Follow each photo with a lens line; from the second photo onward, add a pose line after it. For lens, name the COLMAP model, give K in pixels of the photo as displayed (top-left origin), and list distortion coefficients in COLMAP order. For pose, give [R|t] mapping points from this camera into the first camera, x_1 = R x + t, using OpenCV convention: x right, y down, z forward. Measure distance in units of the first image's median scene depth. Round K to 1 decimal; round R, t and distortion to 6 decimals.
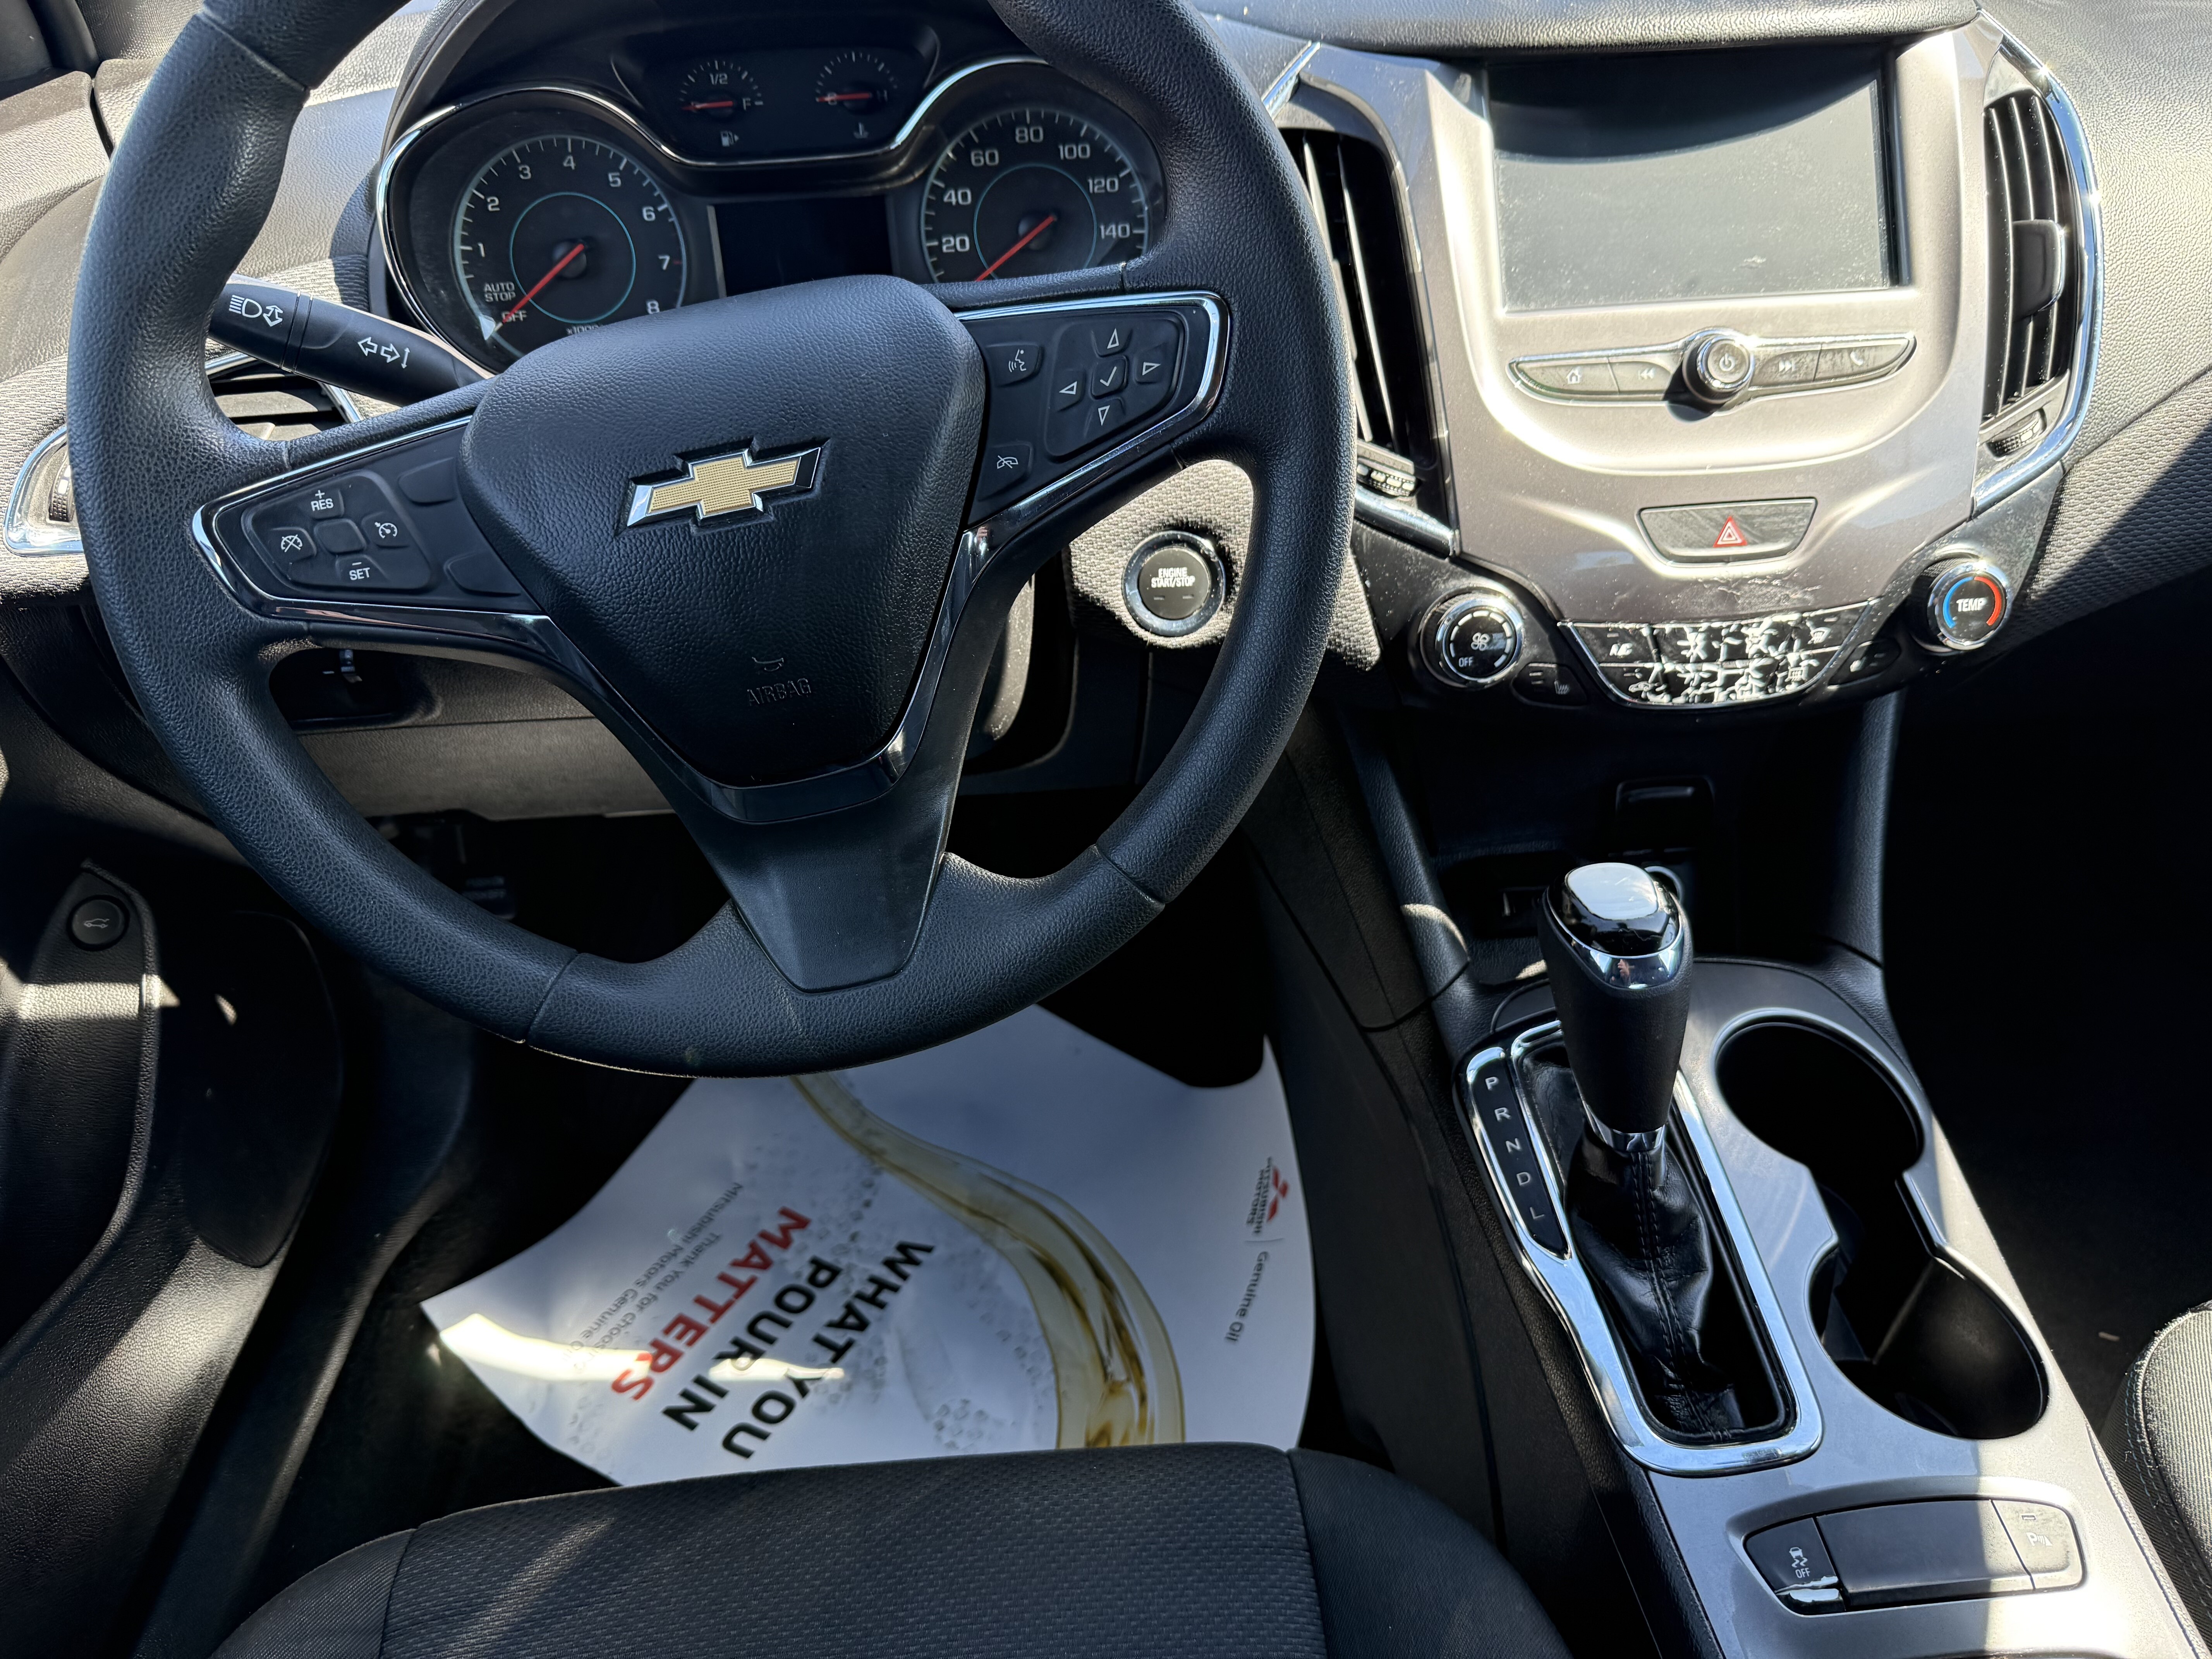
lens RADIAL K [[1697.3, 0, 1106.0], [0, 1697.3, 829.5], [0, 0, 1]] dist [-0.004005, -0.001308]
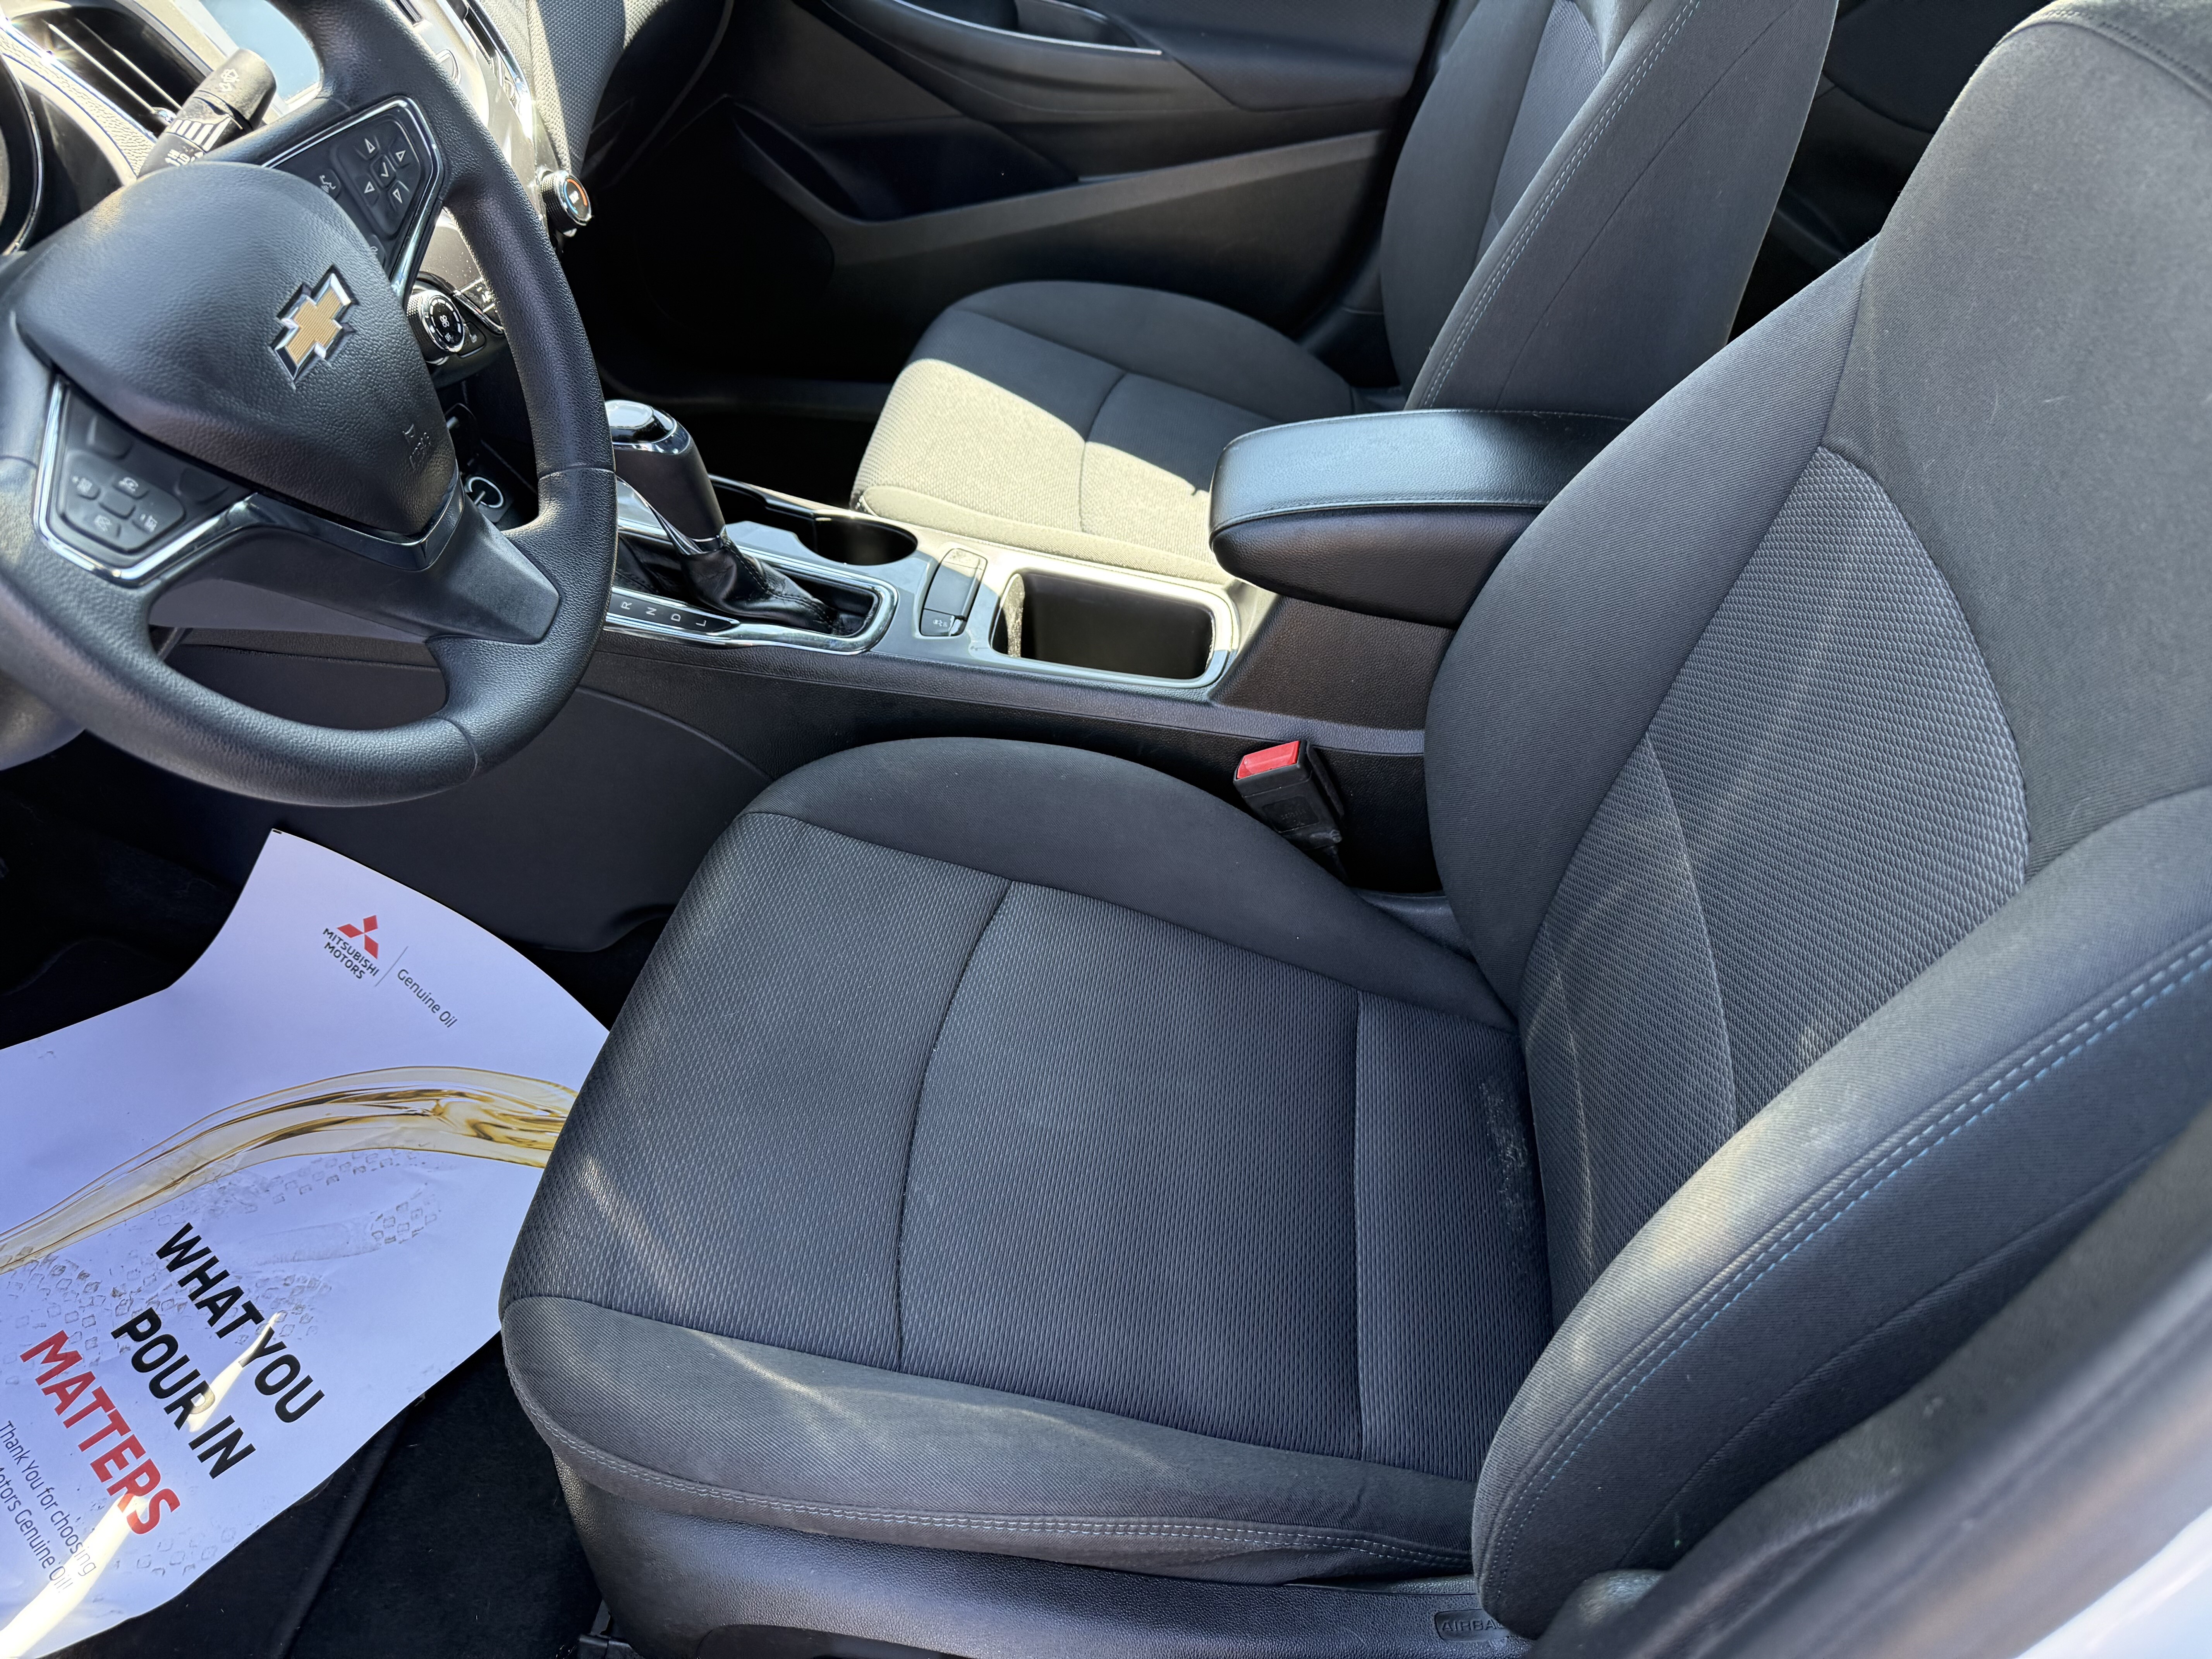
lens RADIAL K [[1697.3, 0, 1106.0], [0, 1697.3, 829.5], [0, 0, 1]] dist [-0.004005, -0.001308]
pose [[0.208020, -0.608995, 0.765410, -0.657729], [0.528570, 0.728420, 0.435911, -0.082842], [-0.823008, 0.313894, 0.473422, -0.011751]]
